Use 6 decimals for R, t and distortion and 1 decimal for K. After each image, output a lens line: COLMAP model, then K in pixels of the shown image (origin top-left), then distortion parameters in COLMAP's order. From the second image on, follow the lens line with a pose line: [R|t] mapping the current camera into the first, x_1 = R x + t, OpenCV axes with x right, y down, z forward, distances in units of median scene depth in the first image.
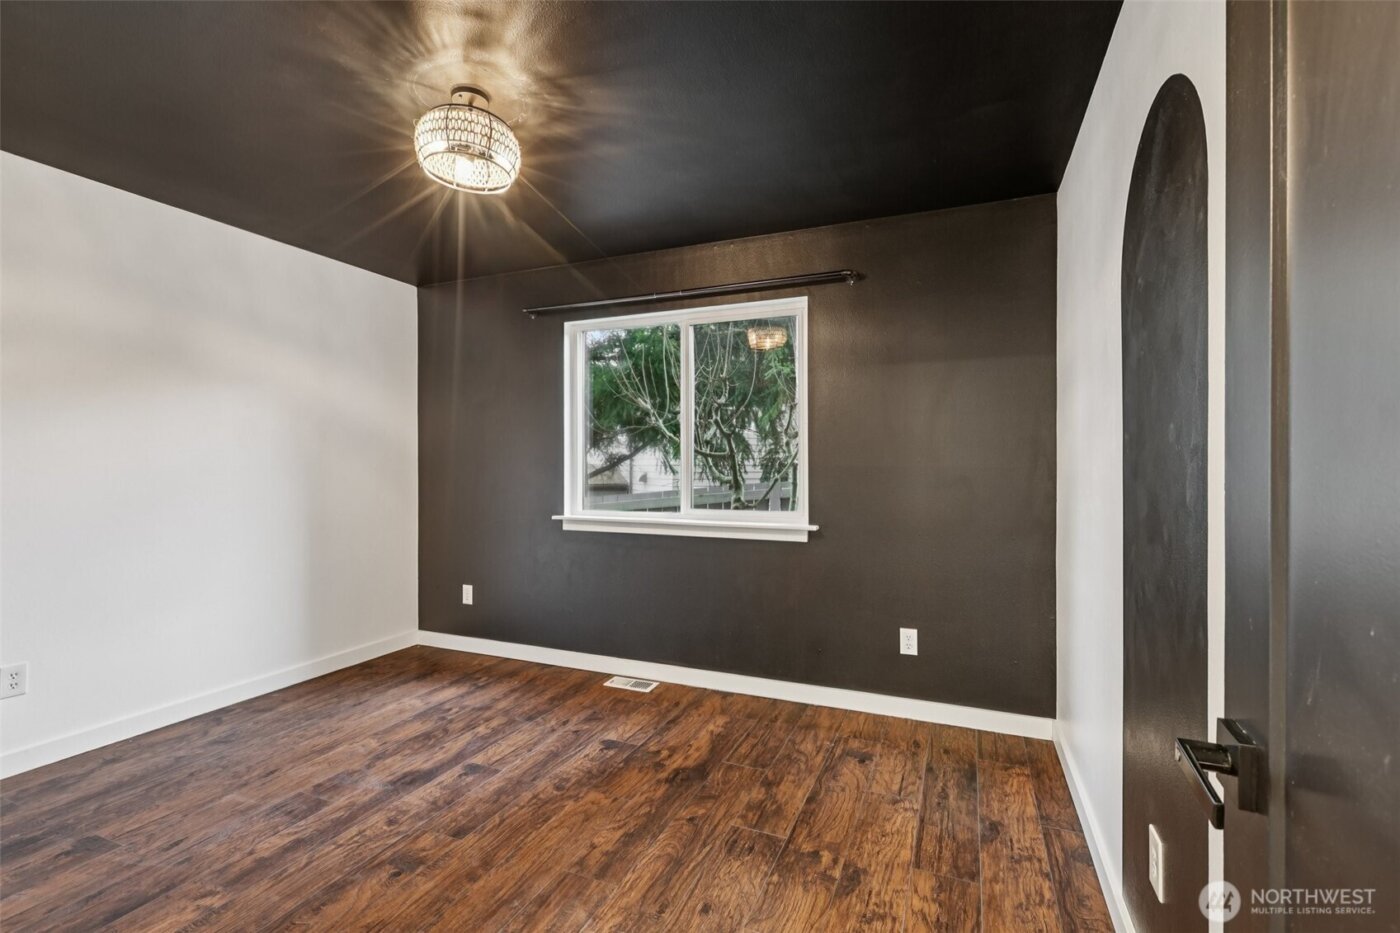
lens RADIAL K [[621.8, 0, 704.8], [0, 621.8, 466.1], [0, 0, 1]] dist [-0.000020, 0.001280]
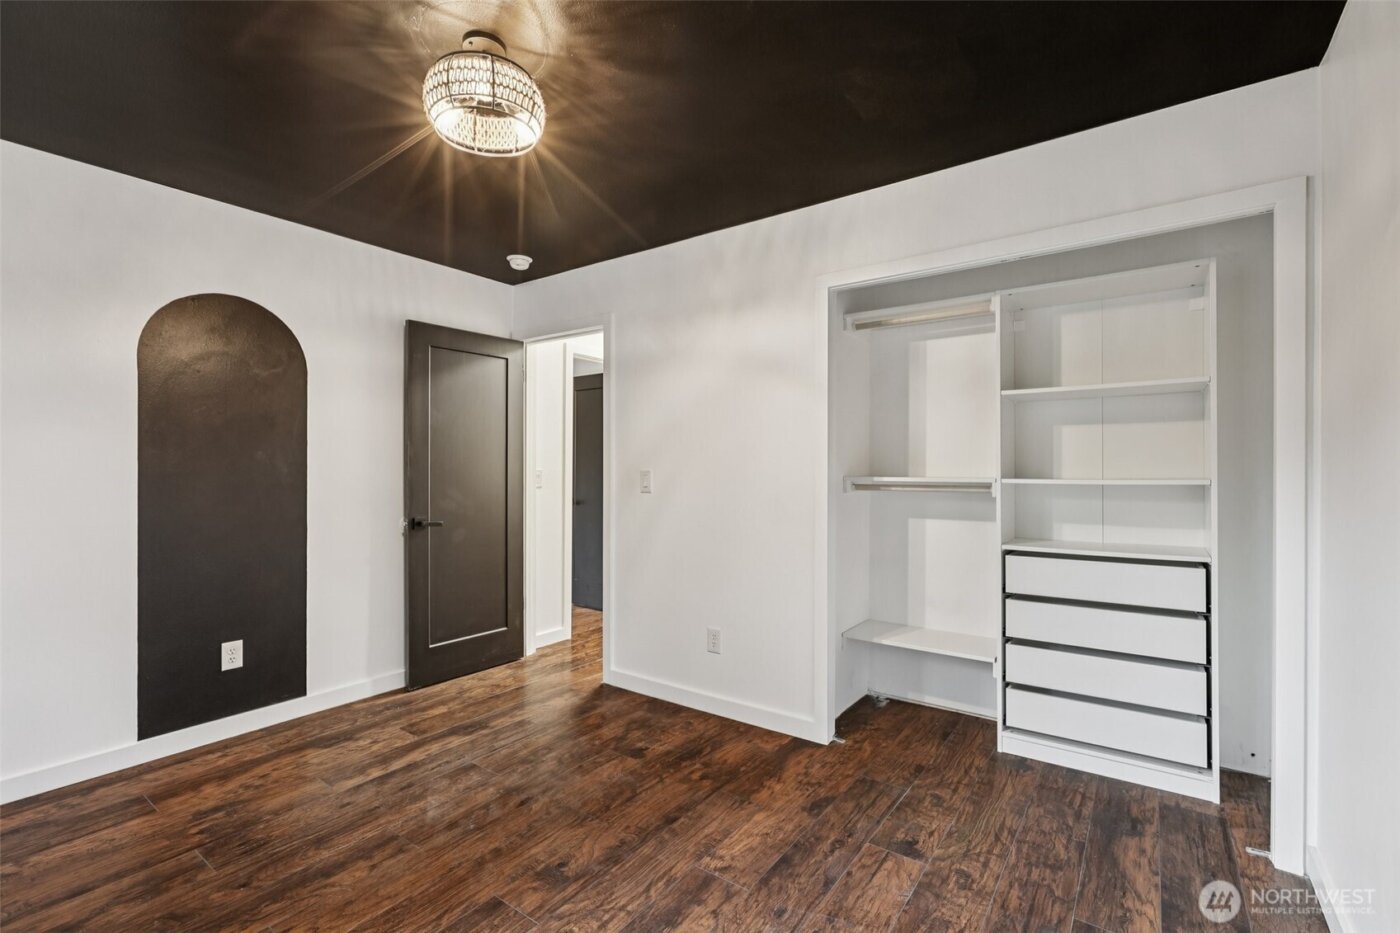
lens RADIAL K [[621.8, 0, 704.8], [0, 621.8, 466.1], [0, 0, 1]] dist [-0.000020, 0.001280]
pose [[-0.974402, -0.001178, 0.224808, -0.934280], [-0.001669, 0.999997, -0.001991, -0.007023], [-0.224805, -0.002316, -0.974401, 1.905240]]
